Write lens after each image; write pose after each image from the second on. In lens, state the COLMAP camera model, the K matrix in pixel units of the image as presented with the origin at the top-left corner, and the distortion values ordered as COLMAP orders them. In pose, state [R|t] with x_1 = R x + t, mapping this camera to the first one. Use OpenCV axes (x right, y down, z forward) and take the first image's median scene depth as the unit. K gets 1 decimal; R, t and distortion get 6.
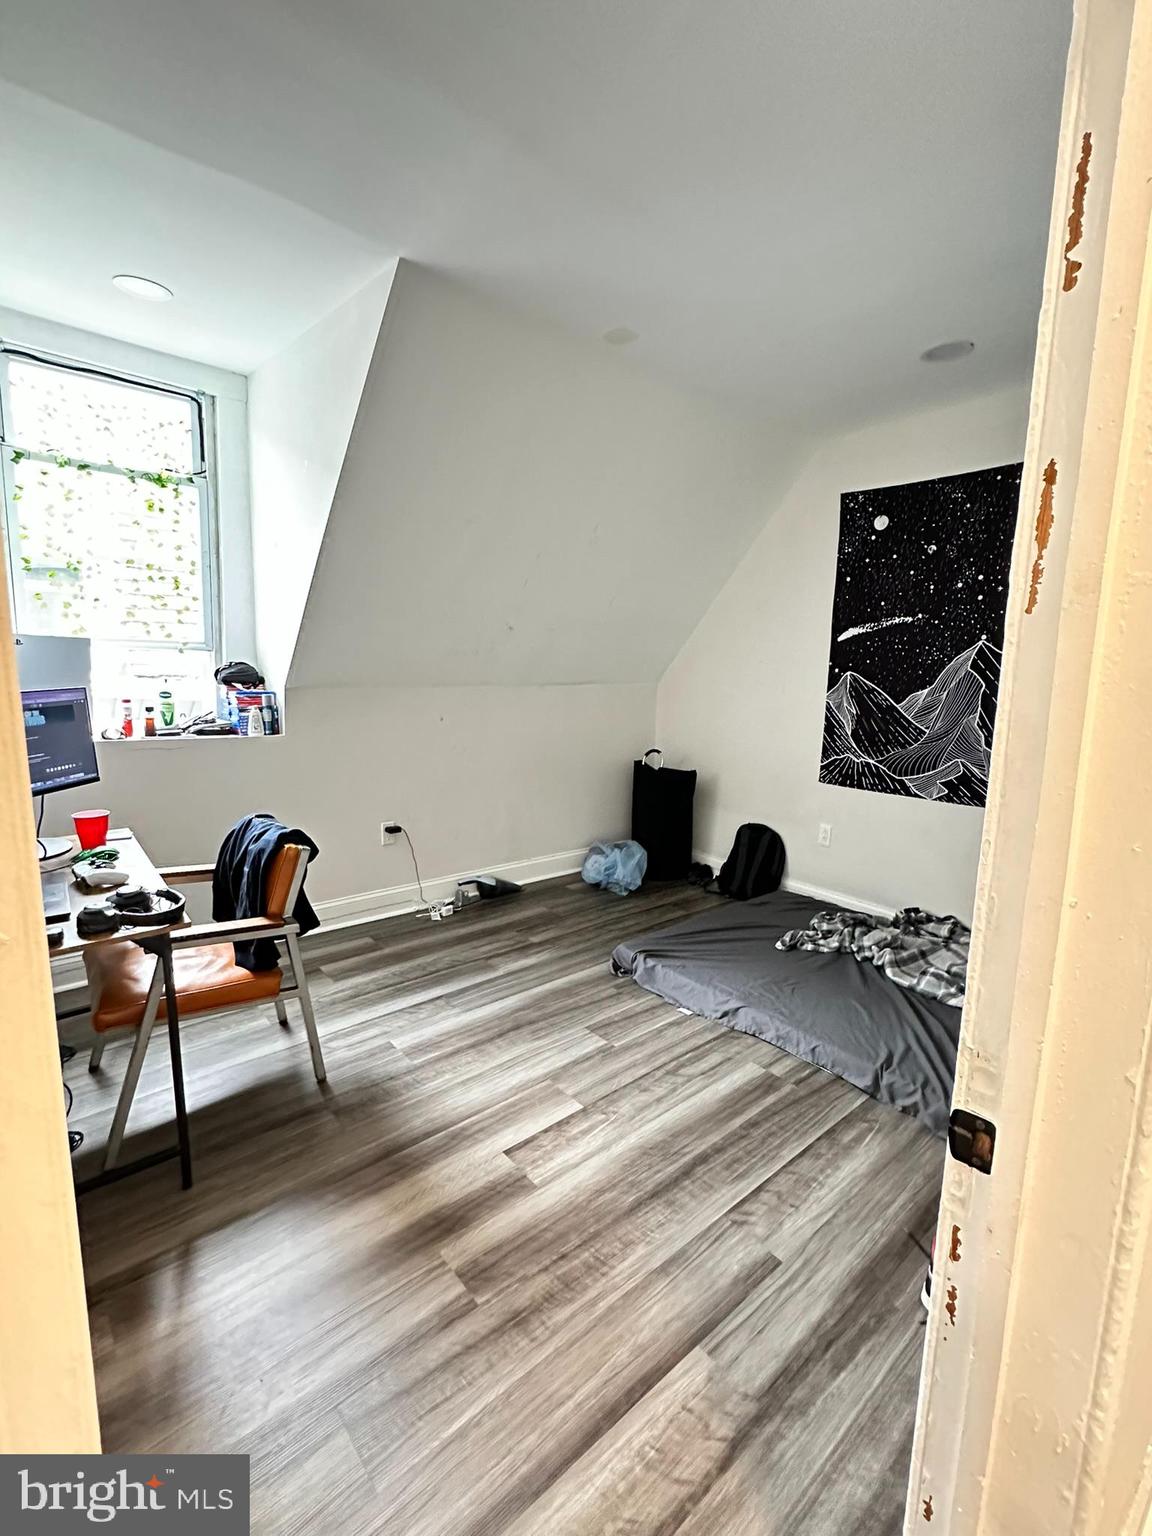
lens RADIAL K [[693.9, 0, 573.9], [0, 693.9, 769.8], [0, 0, 1]] dist [0.001539, 0.000204]
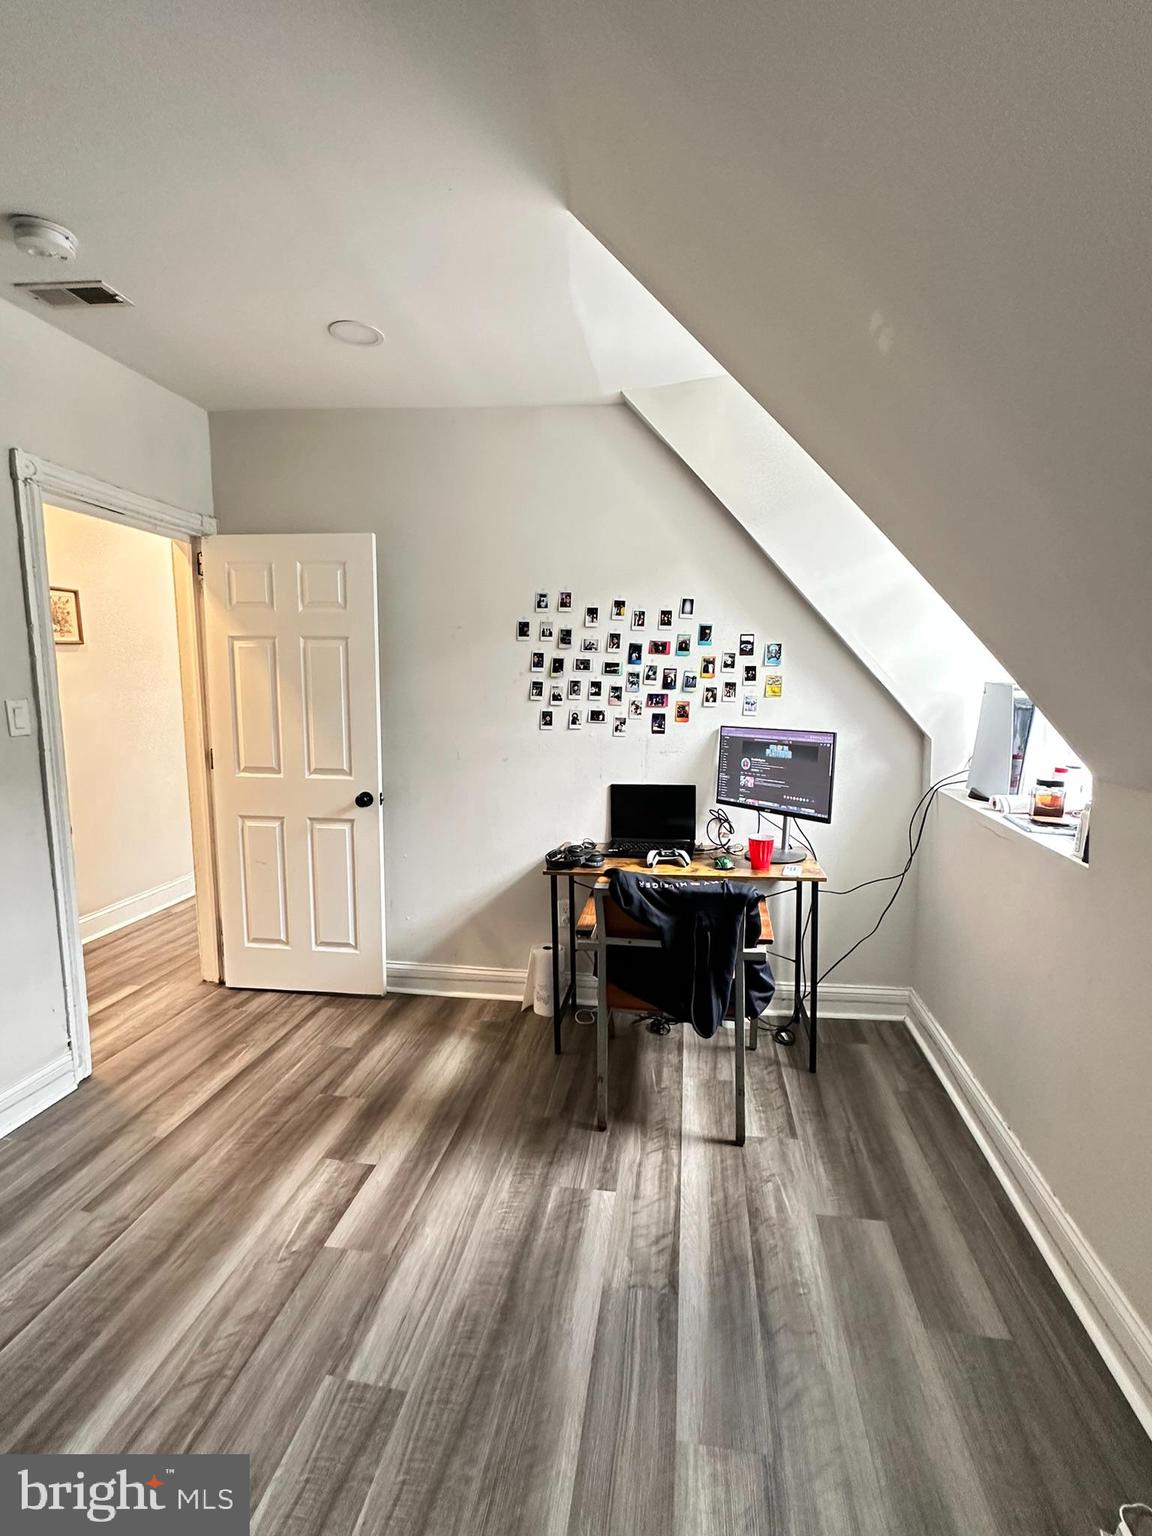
lens RADIAL K [[693.9, 0, 573.9], [0, 693.9, 769.8], [0, 0, 1]] dist [0.001539, 0.000204]
pose [[-0.759293, 0.062427, -0.647748, 0.209466], [-0.126023, 0.962439, 0.240479, -0.210220], [0.638430, 0.264225, -0.722905, 1.198657]]
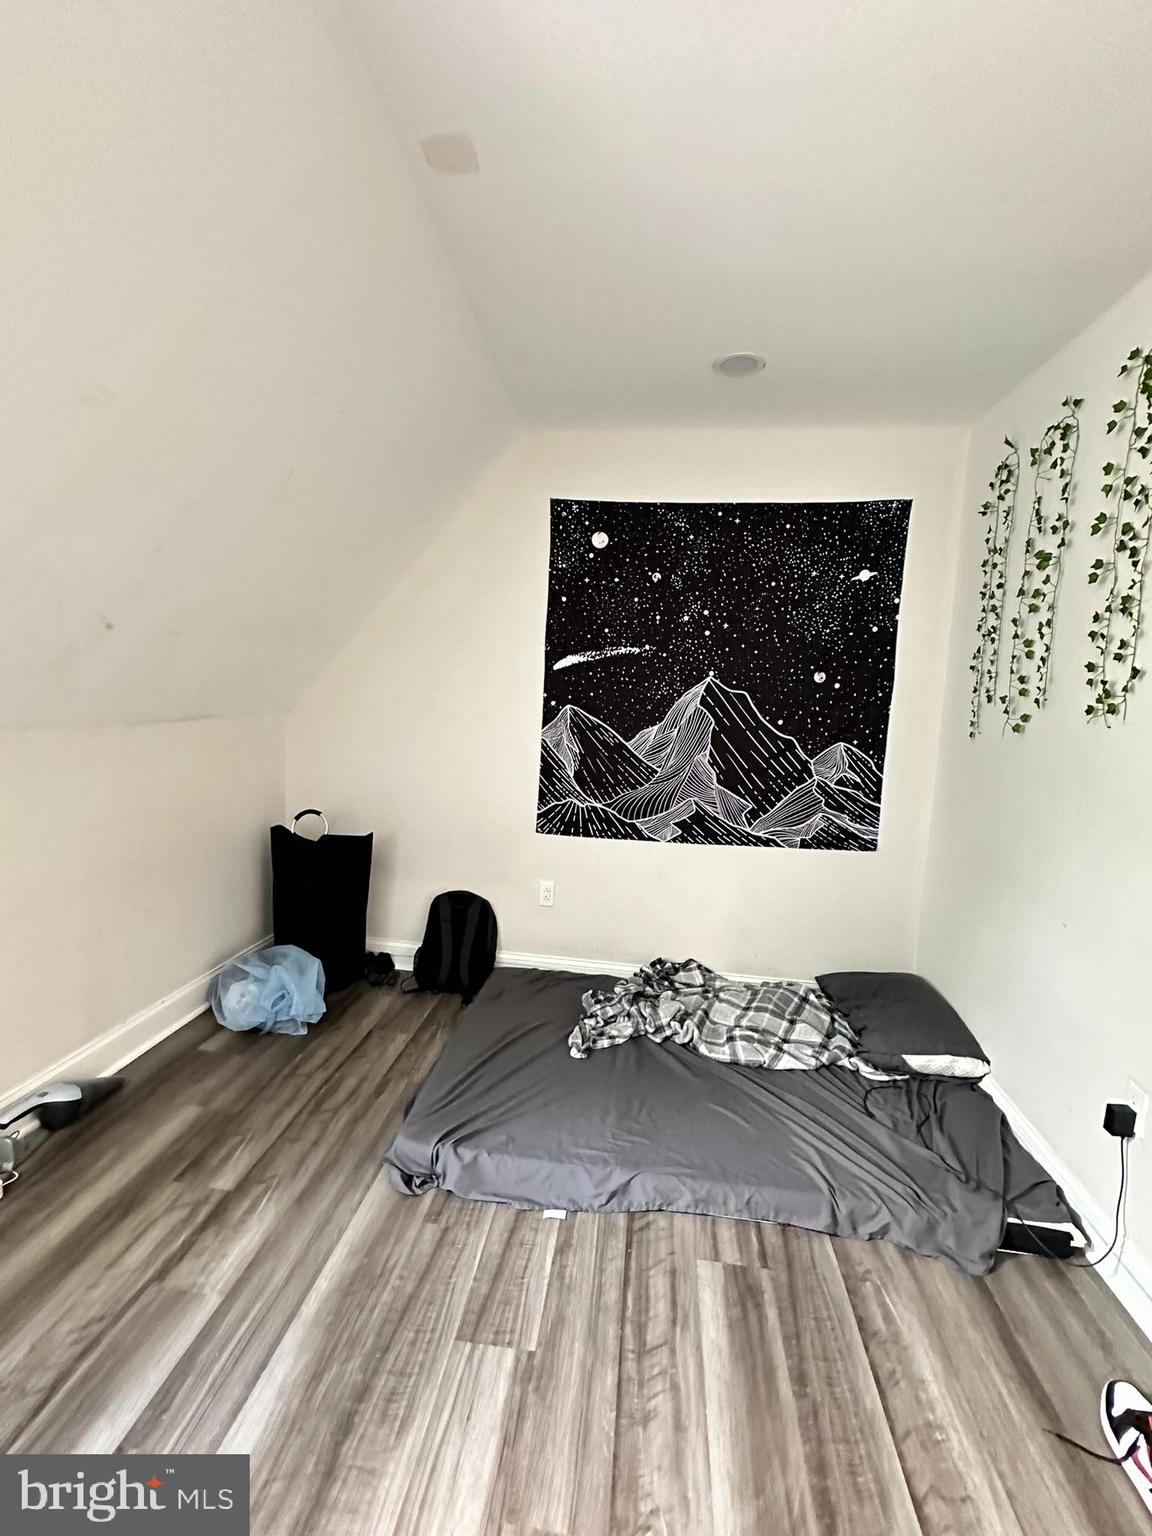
lens RADIAL K [[693.9, 0, 573.9], [0, 693.9, 769.8], [0, 0, 1]] dist [0.001539, 0.000204]
pose [[0.729289, -0.064544, 0.681154, -0.243841], [0.075162, 0.997073, 0.014006, -0.088116], [-0.680064, 0.040982, 0.732006, 0.441639]]
